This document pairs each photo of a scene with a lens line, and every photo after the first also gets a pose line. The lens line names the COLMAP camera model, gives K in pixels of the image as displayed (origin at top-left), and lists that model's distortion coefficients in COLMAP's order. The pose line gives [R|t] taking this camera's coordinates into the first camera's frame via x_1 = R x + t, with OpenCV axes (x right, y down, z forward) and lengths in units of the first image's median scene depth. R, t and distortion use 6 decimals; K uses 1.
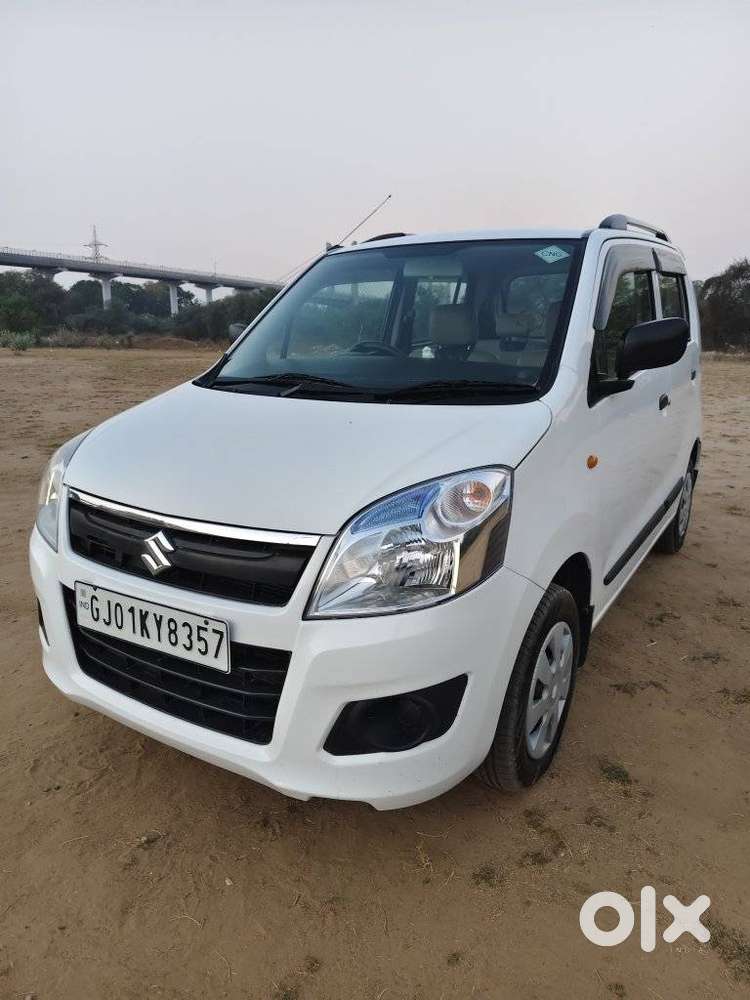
lens RADIAL K [[693.2, 0, 375.4], [0, 693.2, 495.1], [0, 0, 1]] dist [0.004930, 0.005663]
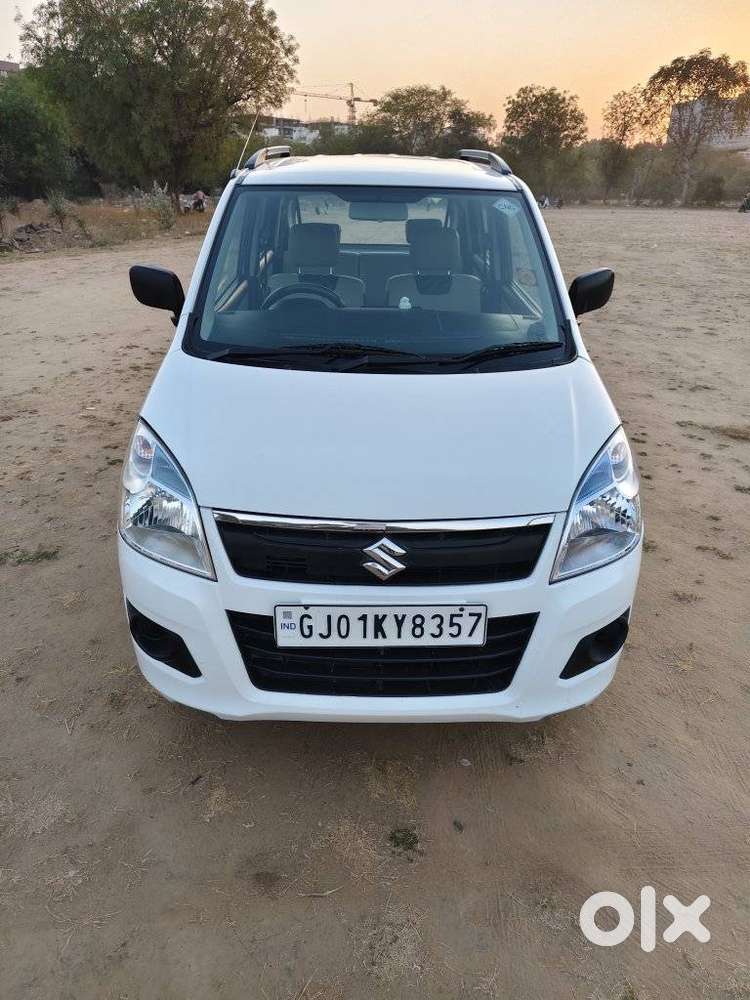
lens RADIAL K [[688.2, 0, 378.5], [0, 688.2, 498.9], [0, 0, 1]] dist [0.001532, 0.003911]
pose [[0.843548, -0.208730, 0.494831, -0.816103], [0.109275, 0.968816, 0.222383, -0.232629], [-0.525819, -0.133518, 0.840052, 0.162345]]
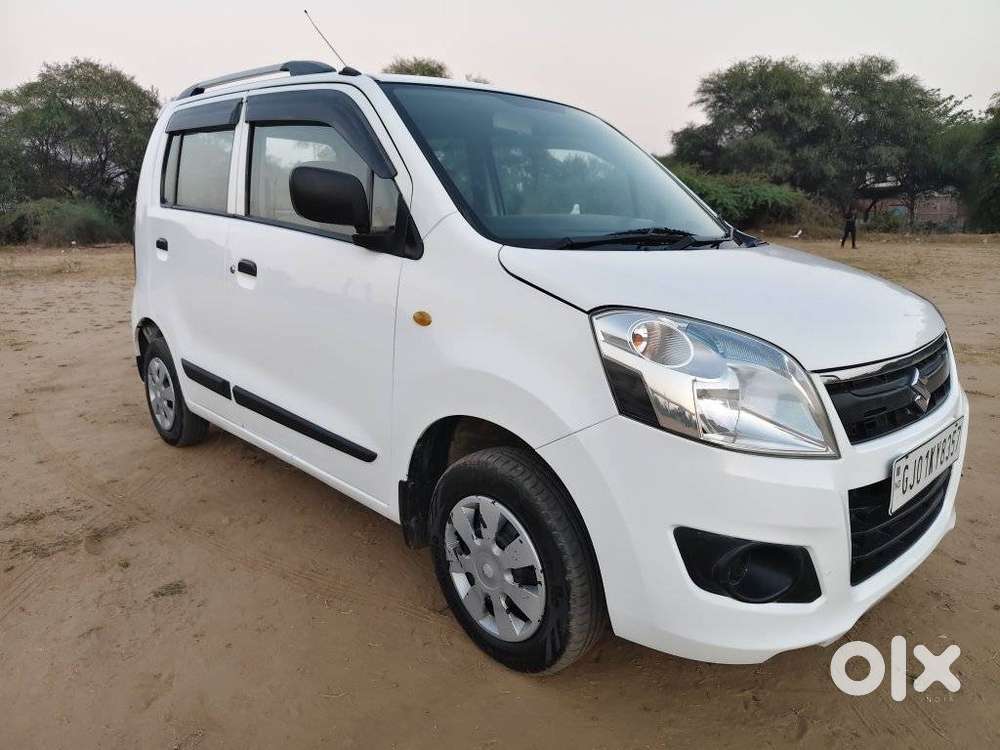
lens RADIAL K [[691.5, 0, 497.5], [0, 691.5, 387.6], [0, 0, 1]] dist [0.011614, 0.002231]
pose [[0.270300, -0.226299, 0.935803, -1.443470], [0.226192, 0.959705, 0.166745, -0.230723], [-0.935828, 0.166600, 0.310595, 1.276725]]
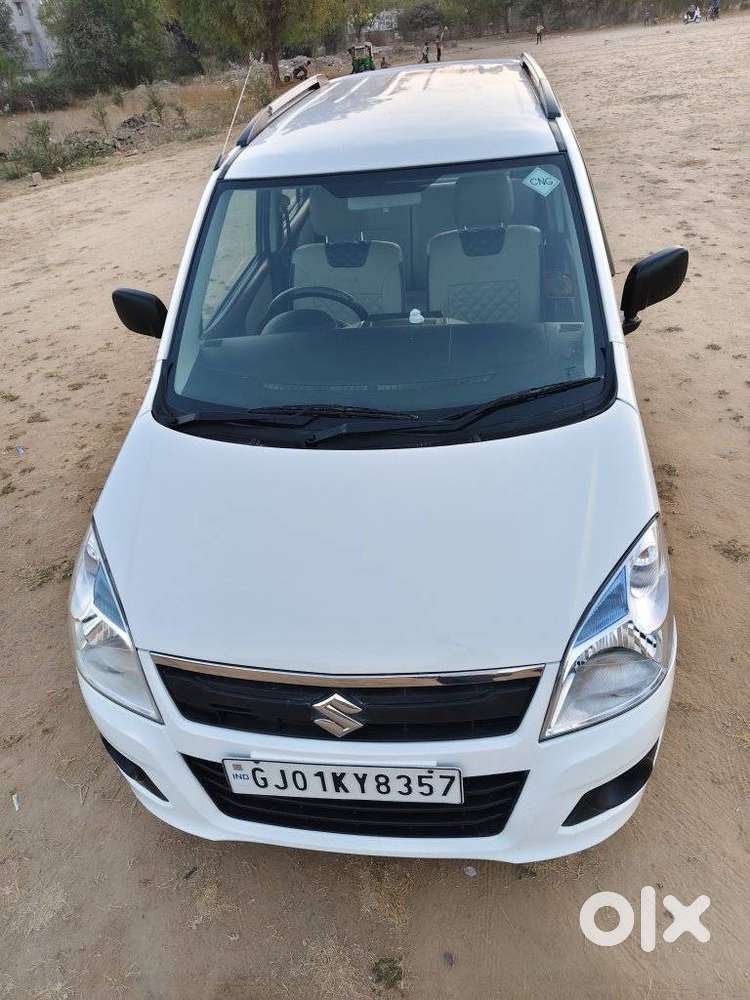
lens RADIAL K [[688.2, 0, 378.5], [0, 688.2, 498.9], [0, 0, 1]] dist [0.001532, 0.003911]
pose [[0.907086, -0.304484, 0.290662, -0.442875], [0.190009, 0.912318, 0.362728, -0.483762], [-0.375621, -0.273797, 0.885406, 0.280943]]
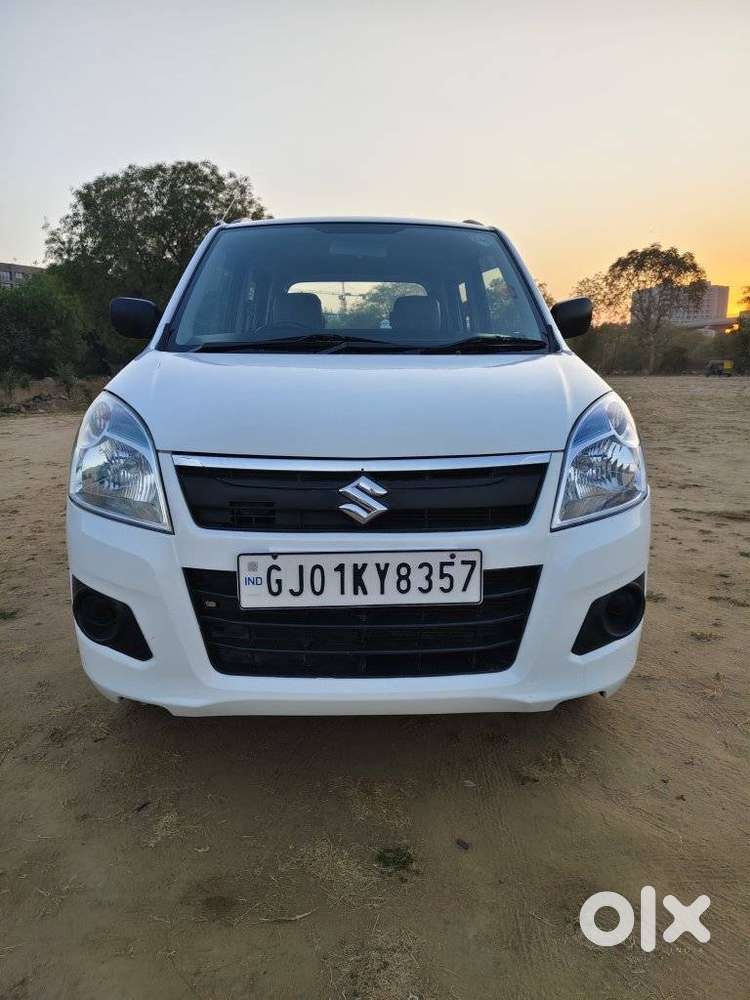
lens RADIAL K [[688.0, 0, 378.5], [0, 688.0, 503.1], [0, 0, 1]] dist [0.004282, -0.000873]
pose [[0.836036, -0.109319, 0.537674, -0.793111], [0.130931, 0.991389, -0.002017, 0.093520], [-0.532824, 0.072084, 0.843150, 0.228694]]
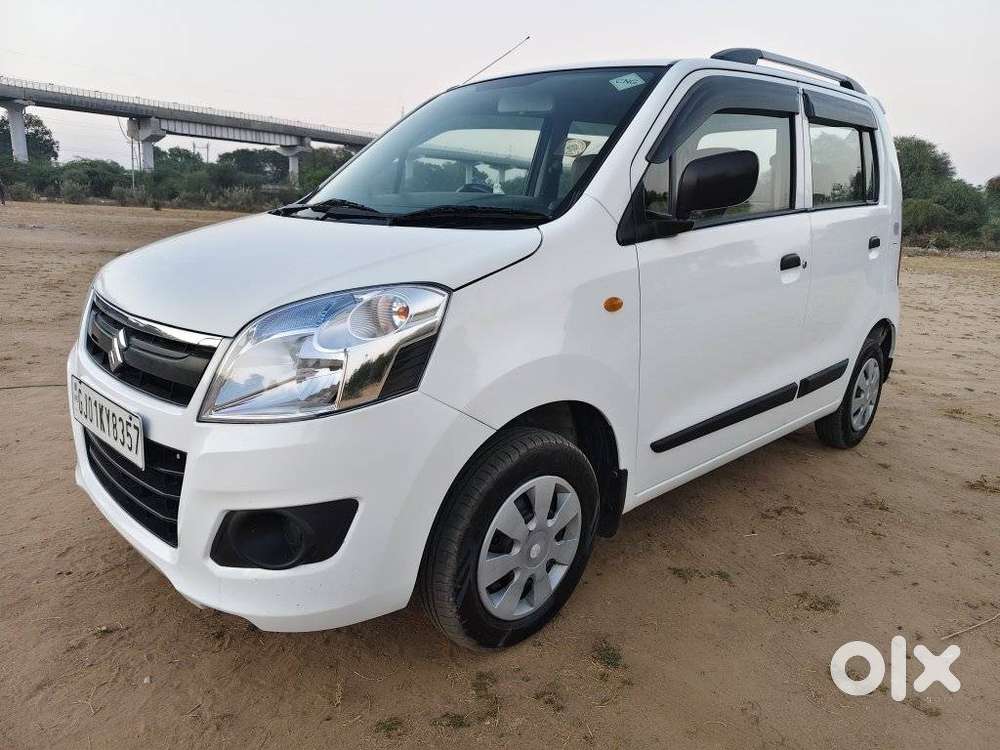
lens RADIAL K [[688.2, 0, 500.0], [0, 688.2, 375.0], [0, 0, 1]] dist [0.001532, 0.003911]
pose [[0.972005, 0.089647, -0.217187, 0.464583], [-0.090487, 0.995879, 0.006094, 0.063285], [0.216838, 0.013729, 0.976111, 0.130421]]
